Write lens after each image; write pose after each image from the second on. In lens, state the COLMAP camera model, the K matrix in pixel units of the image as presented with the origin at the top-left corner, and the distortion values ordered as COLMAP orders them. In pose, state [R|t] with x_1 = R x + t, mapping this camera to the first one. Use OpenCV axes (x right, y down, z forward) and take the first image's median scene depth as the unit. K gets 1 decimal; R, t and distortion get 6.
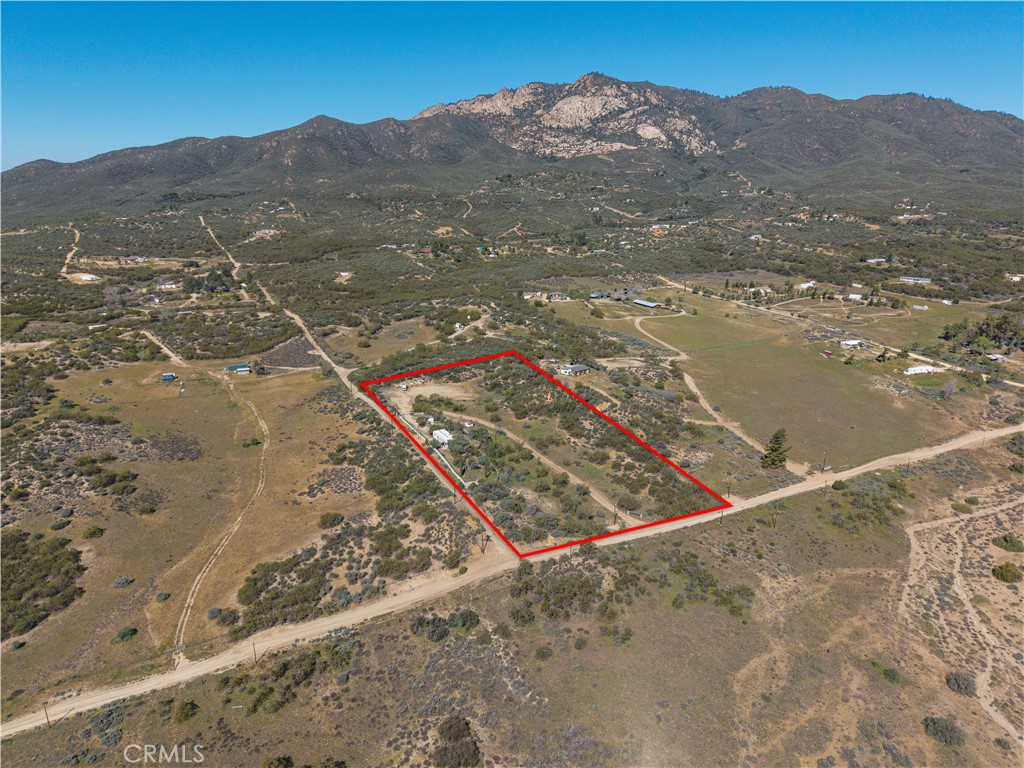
lens RADIAL K [[684.4, 0, 510.8], [0, 684.4, 385.6], [0, 0, 1]] dist [0.019408, -0.016581]
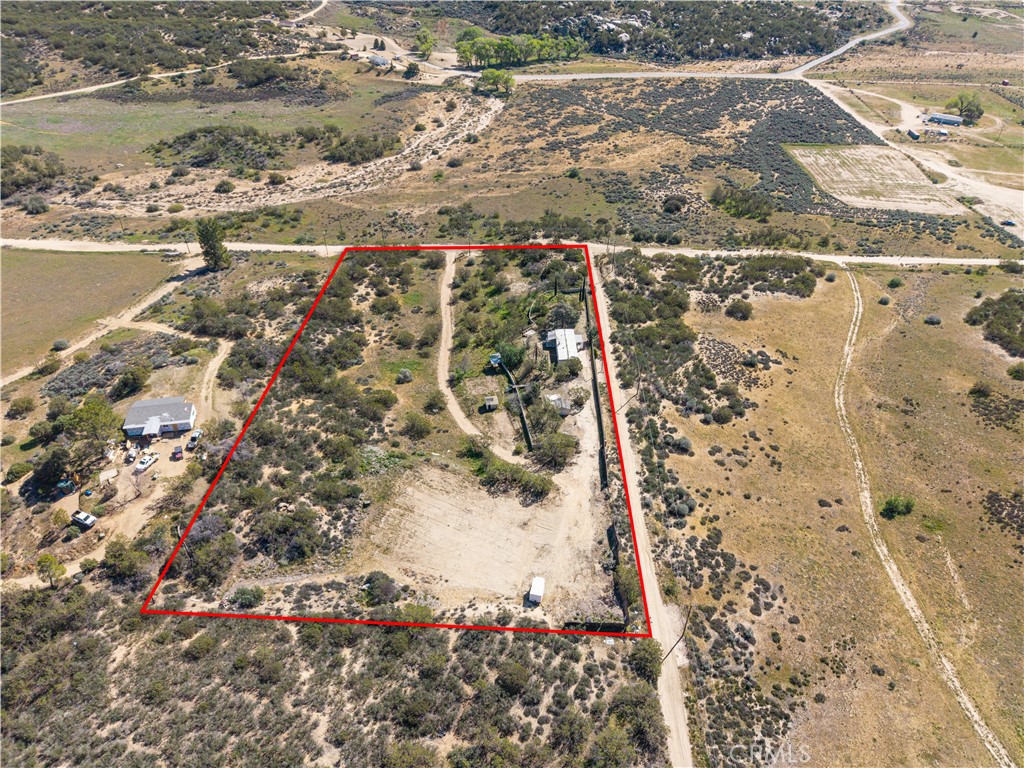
lens RADIAL K [[684.4, 0, 510.8], [0, 684.4, 385.6], [0, 0, 1]] dist [0.019408, -0.016581]
pose [[-0.874374, -0.303674, 0.378487, -0.088444], [0.134742, 0.597368, 0.790567, -0.121732], [-0.466171, 0.742249, -0.481406, 0.394344]]
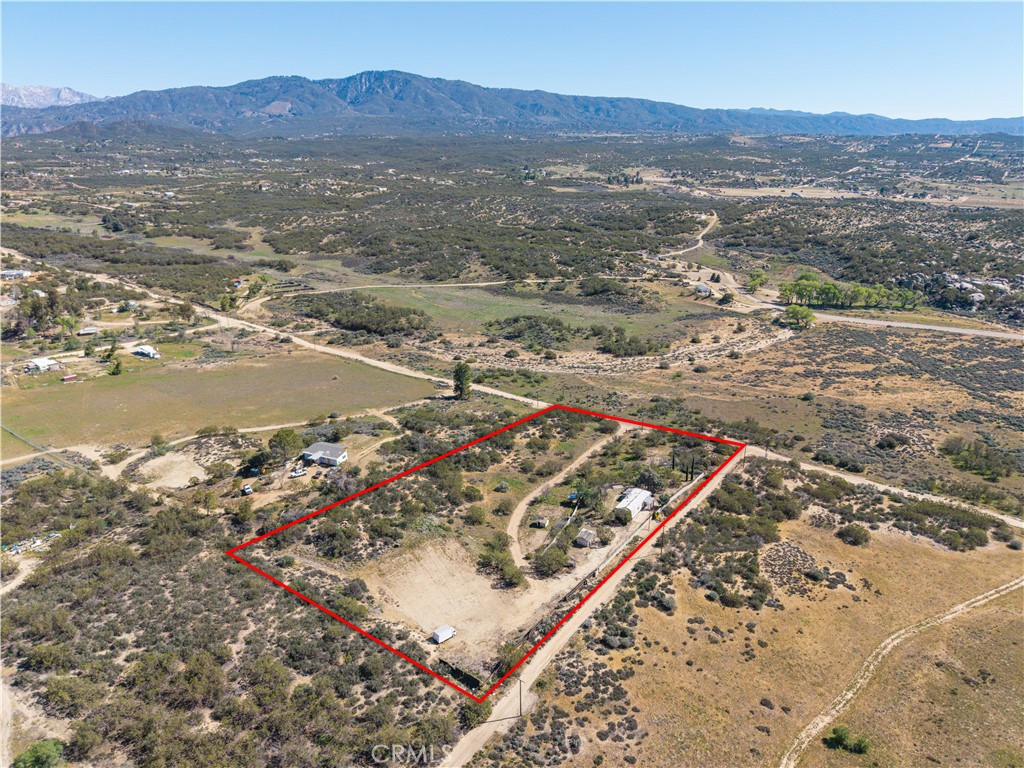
lens RADIAL K [[684.4, 0, 510.8], [0, 684.4, 385.6], [0, 0, 1]] dist [0.019408, -0.016581]
pose [[-0.449498, -0.303616, 0.840101, -0.176853], [0.265826, 0.852394, 0.450289, -0.113469], [-0.852812, 0.425724, -0.302440, 0.369532]]
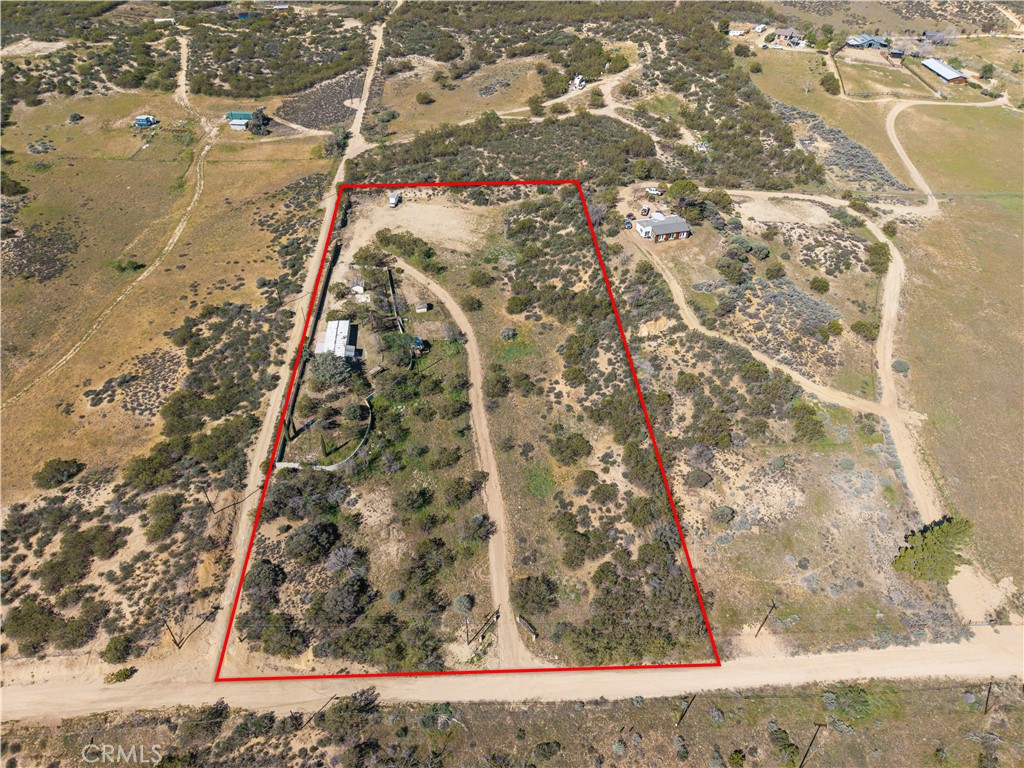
lens RADIAL K [[684.4, 0, 510.8], [0, 684.4, 385.6], [0, 0, 1]] dist [0.019408, -0.016581]
pose [[0.909411, 0.277630, -0.309668, 0.069396], [-0.128618, 0.895812, 0.425416, -0.047240], [0.395512, -0.347049, 0.850369, 0.154905]]
